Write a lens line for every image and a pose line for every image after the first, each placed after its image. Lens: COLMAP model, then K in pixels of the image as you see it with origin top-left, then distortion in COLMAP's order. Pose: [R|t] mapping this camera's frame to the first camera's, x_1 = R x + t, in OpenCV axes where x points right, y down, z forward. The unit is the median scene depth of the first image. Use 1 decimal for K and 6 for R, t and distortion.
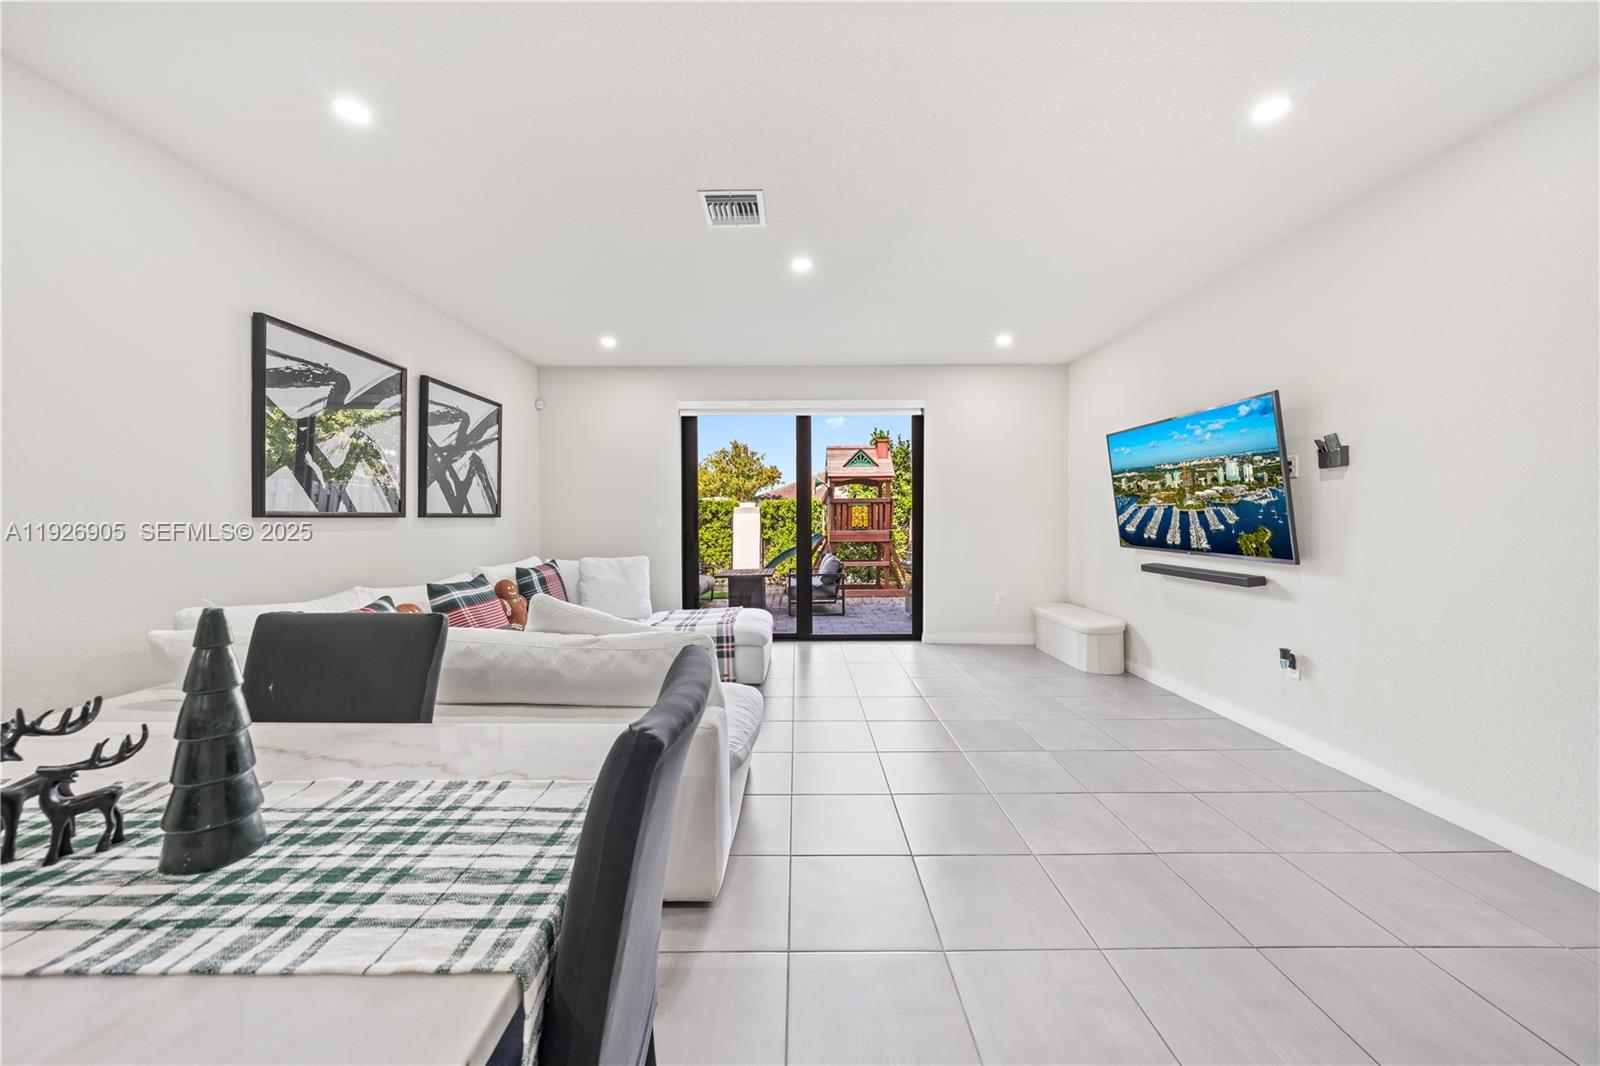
lens RADIAL K [[556.0, 0, 800.4], [0, 556.0, 532.3], [0, 0, 1]] dist [-0.001316, 0.001011]
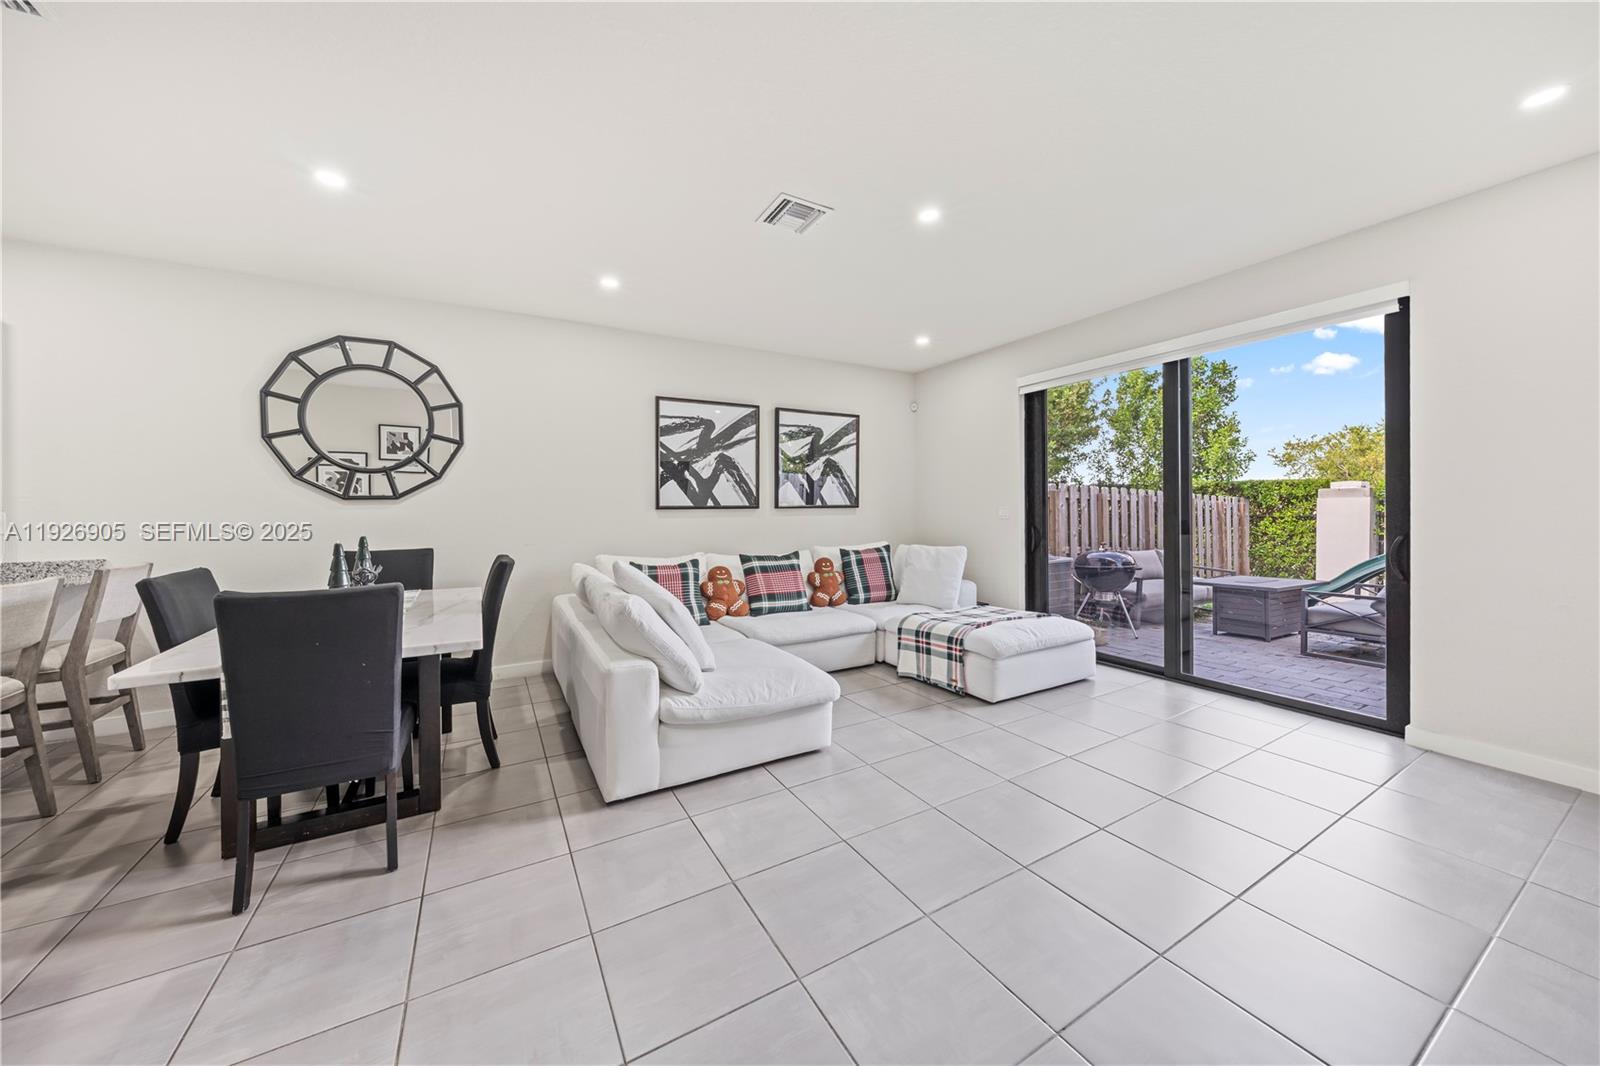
lens RADIAL K [[556.0, 0, 809.2], [0, 556.0, 513.6], [0, 0, 1]] dist [-0.001316, 0.001011]
pose [[0.500562, 0.005645, -0.865682, 0.480761], [-0.015326, 0.999880, -0.002342, -0.009476], [0.865565, 0.014439, 0.500588, 0.303602]]
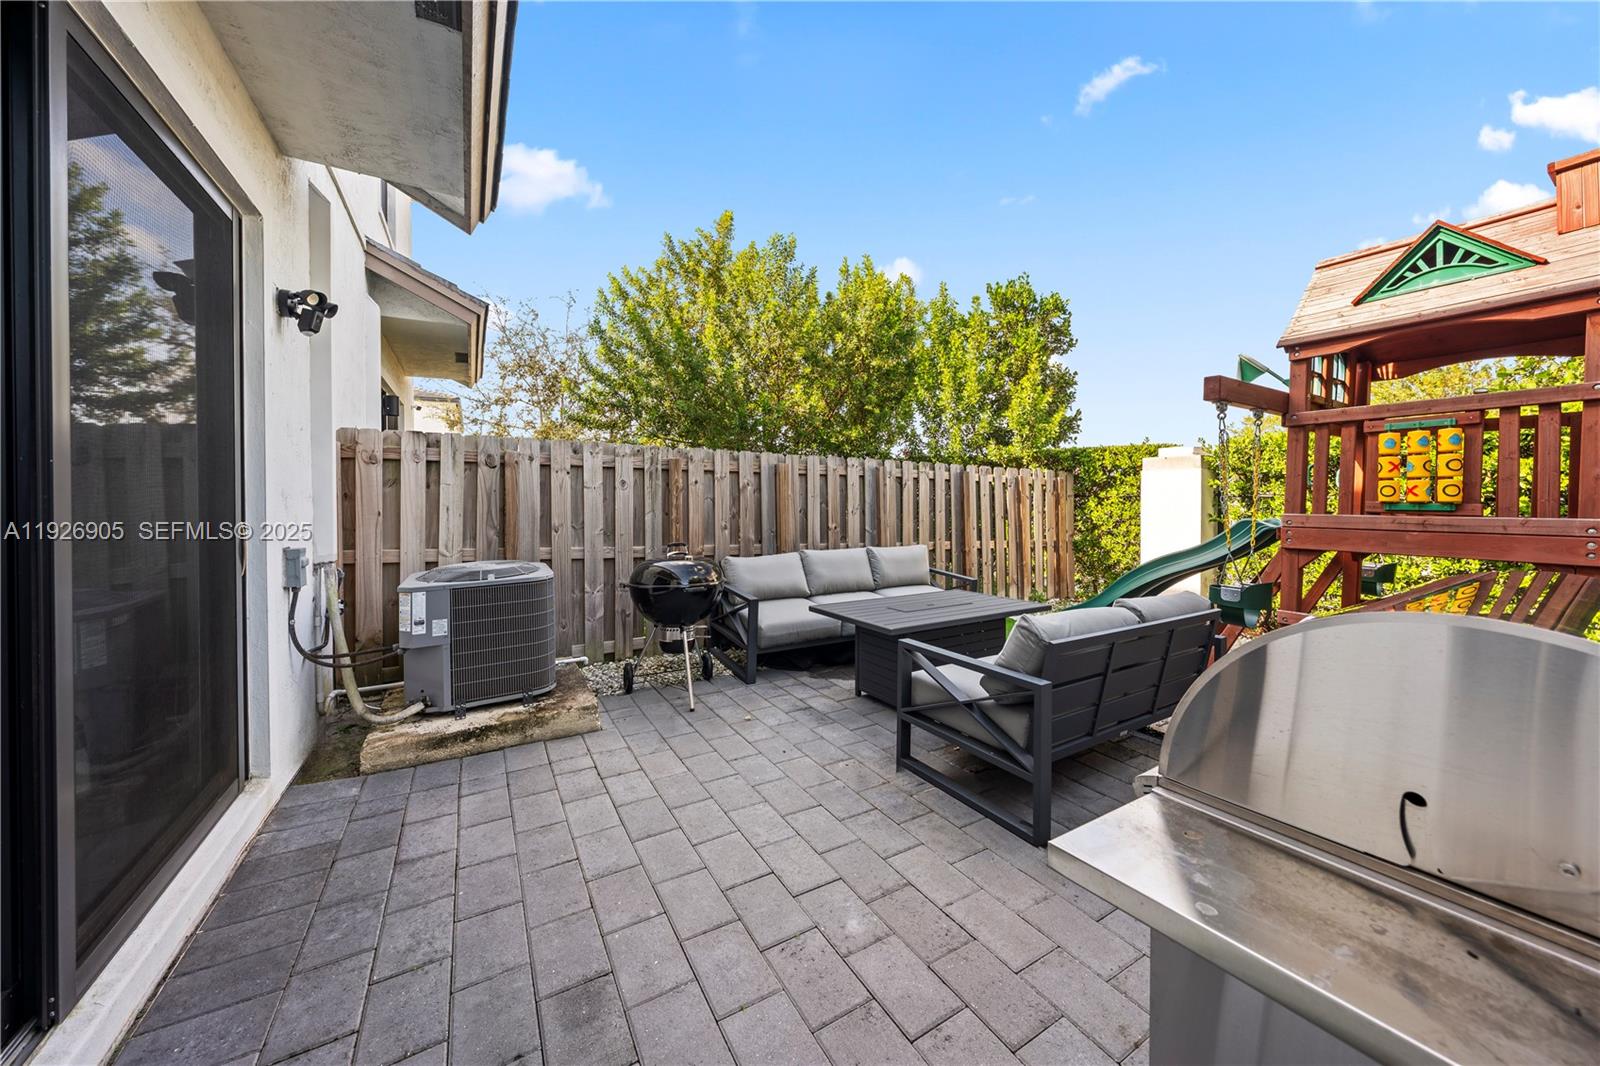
lens RADIAL K [[556.0, 0, 808.1], [0, 556.0, 491.3], [0, 0, 1]] dist [-0.001316, 0.001011]
pose [[0.507493, -0.001325, -0.861655, 0.461956], [-0.010332, 0.999918, -0.007623, -0.025122], [0.861594, 0.012771, 0.507437, 1.448566]]
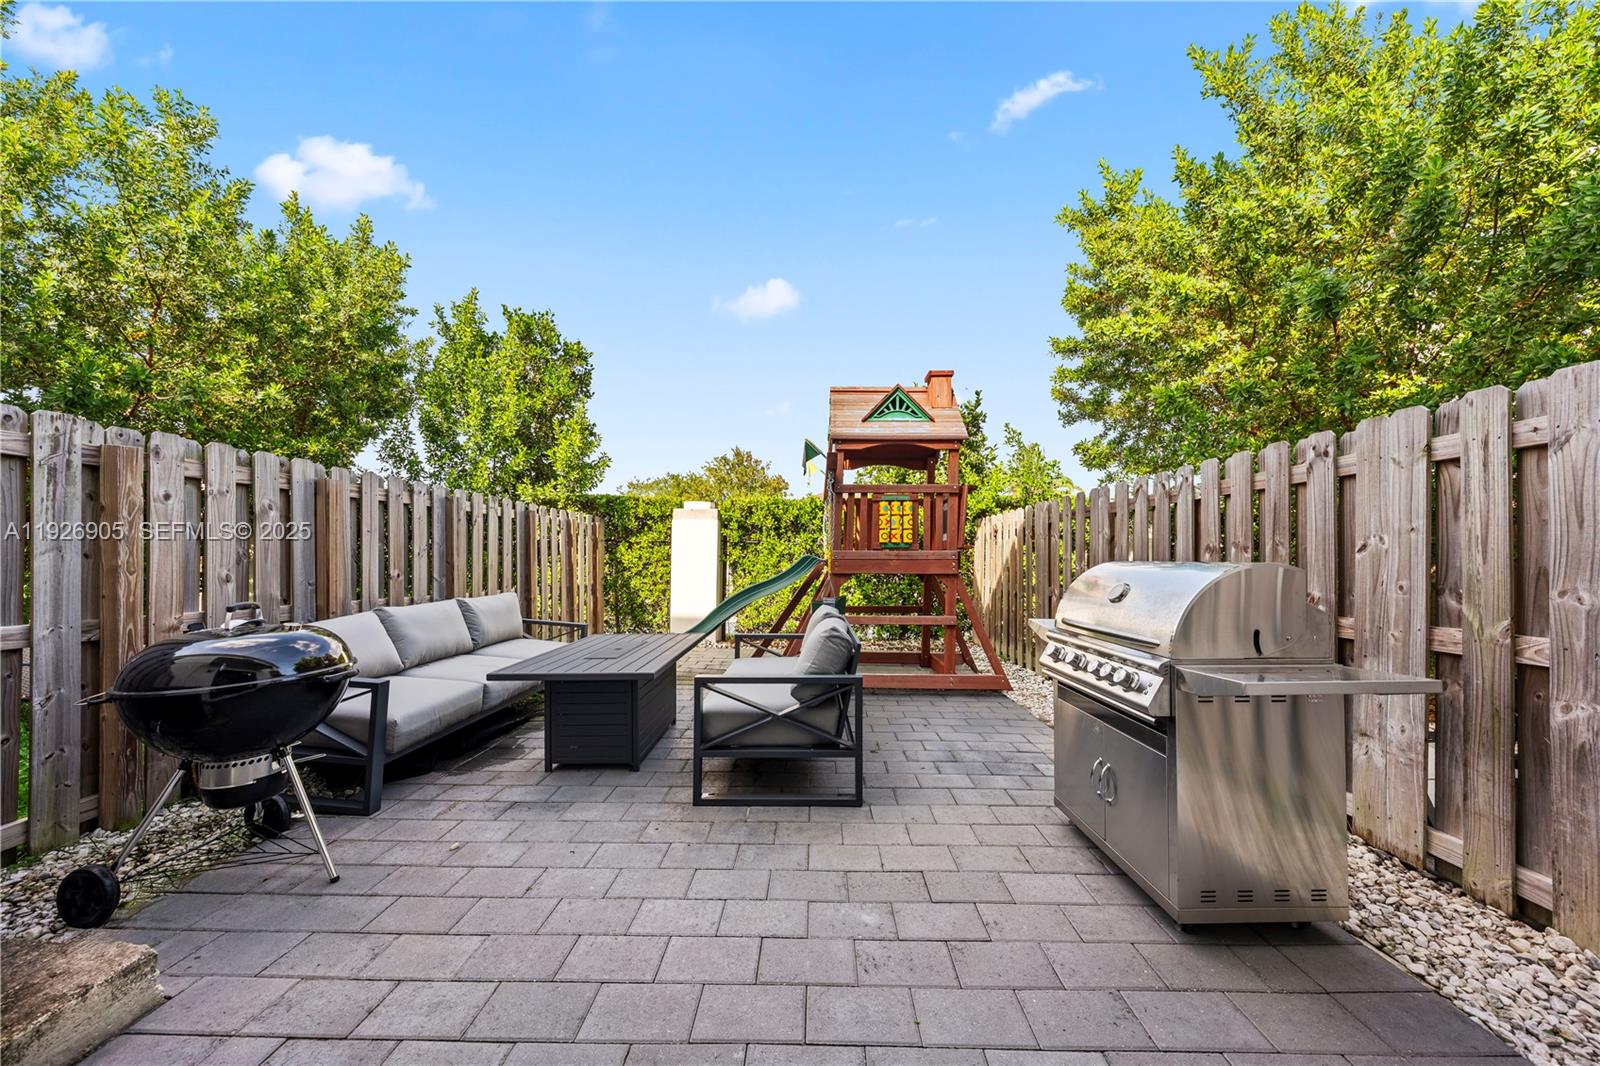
lens RADIAL K [[556.0, 0, 798.9], [0, 556.0, 545.7], [0, 0, 1]] dist [-0.001316, 0.001011]
pose [[0.999251, 0.013654, -0.036211, 0.097986], [-0.014215, 0.999782, -0.015285, 0.001767], [0.035995, 0.015788, 0.999227, 1.250538]]
